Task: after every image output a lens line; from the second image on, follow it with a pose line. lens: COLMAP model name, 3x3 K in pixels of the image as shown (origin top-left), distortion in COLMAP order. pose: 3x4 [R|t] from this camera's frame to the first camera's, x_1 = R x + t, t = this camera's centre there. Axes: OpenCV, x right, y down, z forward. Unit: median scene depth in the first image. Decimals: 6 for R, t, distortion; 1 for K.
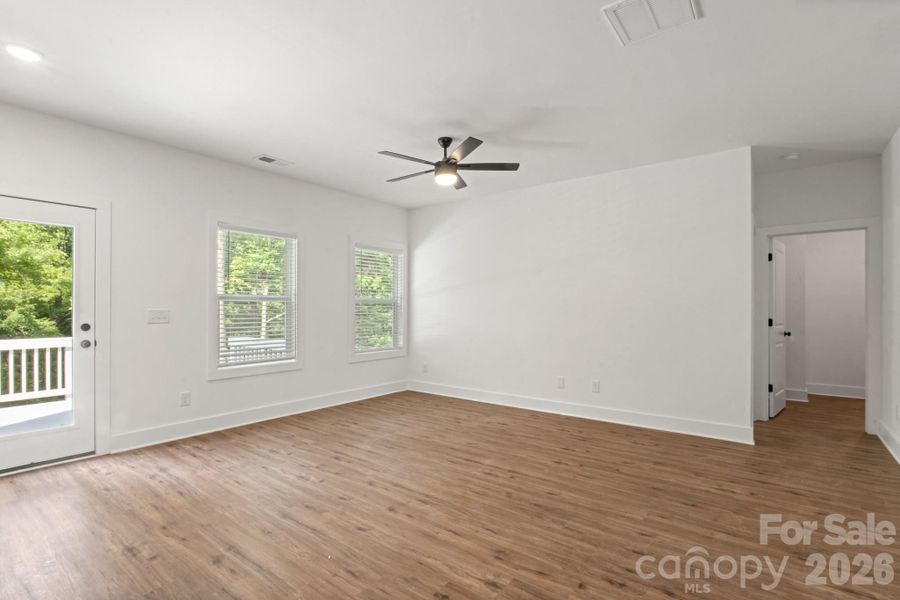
lens RADIAL K [[426.2, 0, 470.7], [0, 426.2, 306.0], [0, 0, 1]] dist [0.000203, 0.001257]
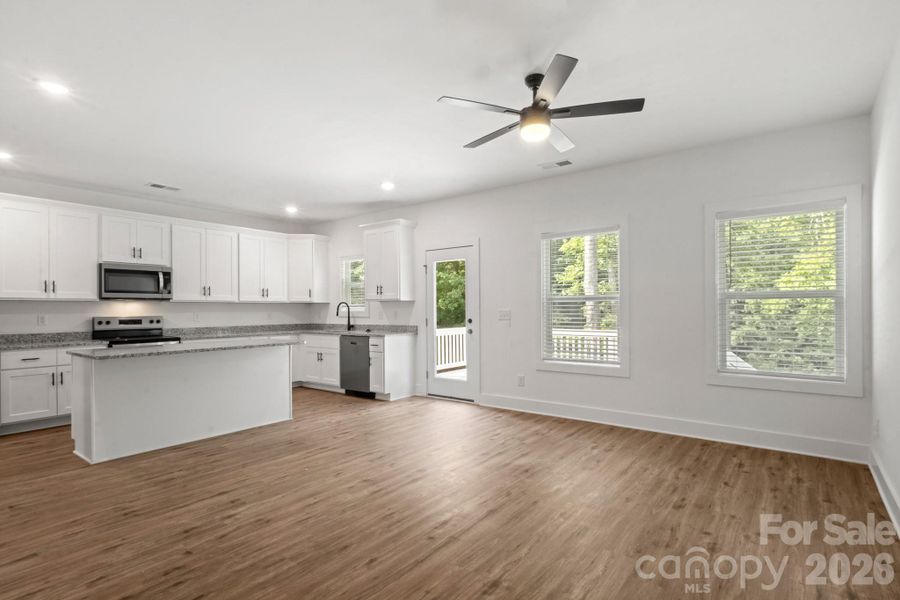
lens RADIAL K [[469.1, 0, 454.2], [0, 469.1, 301.6], [0, 0, 1]] dist [0.007287, 0.000764]
pose [[-0.044965, -0.016004, -0.998860, 0.825741], [0.013610, 0.999769, -0.016631, 0.004887], [0.998896, -0.014342, -0.044737, 0.975391]]
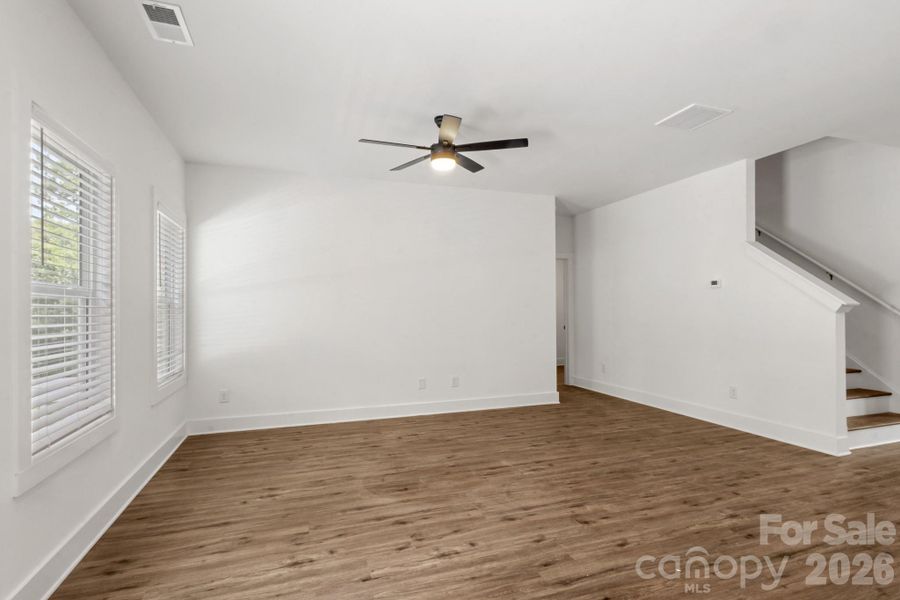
lens RADIAL K [[426.2, 0, 464.0], [0, 426.2, 303.1], [0, 0, 1]] dist [0.000203, 0.001257]
pose [[0.566580, 0.010154, 0.823944, -0.830821], [0.001717, 0.999907, -0.013503, 0.004520], [-0.824005, 0.009065, 0.566510, 0.509423]]
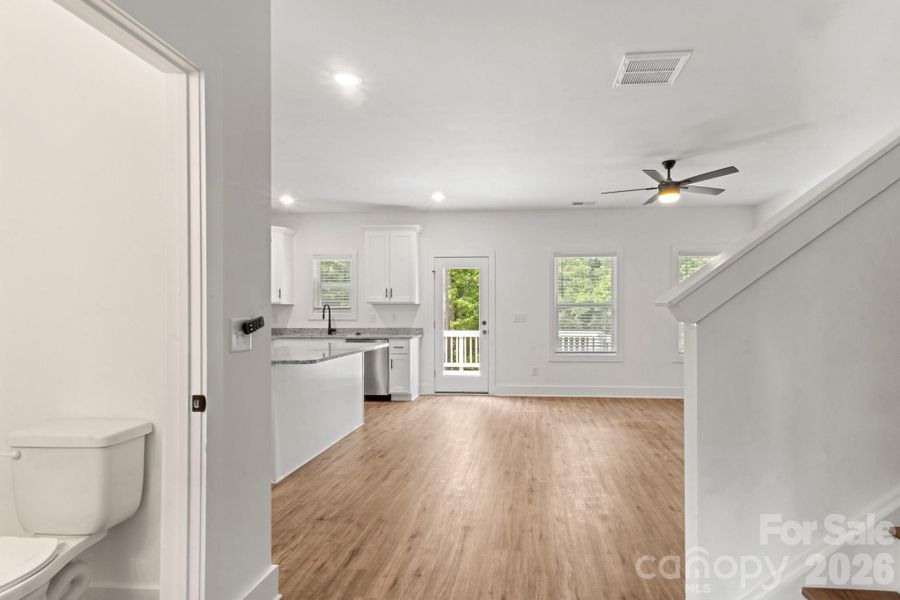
lens RADIAL K [[469.1, 0, 482.6], [0, 469.1, 307.0], [0, 0, 1]] dist [0.007287, 0.000764]
pose [[0.524572, -0.006735, -0.851340, 0.770177], [0.005332, 0.999975, -0.004625, -0.008988], [0.851350, -0.002113, 0.524595, -0.057409]]
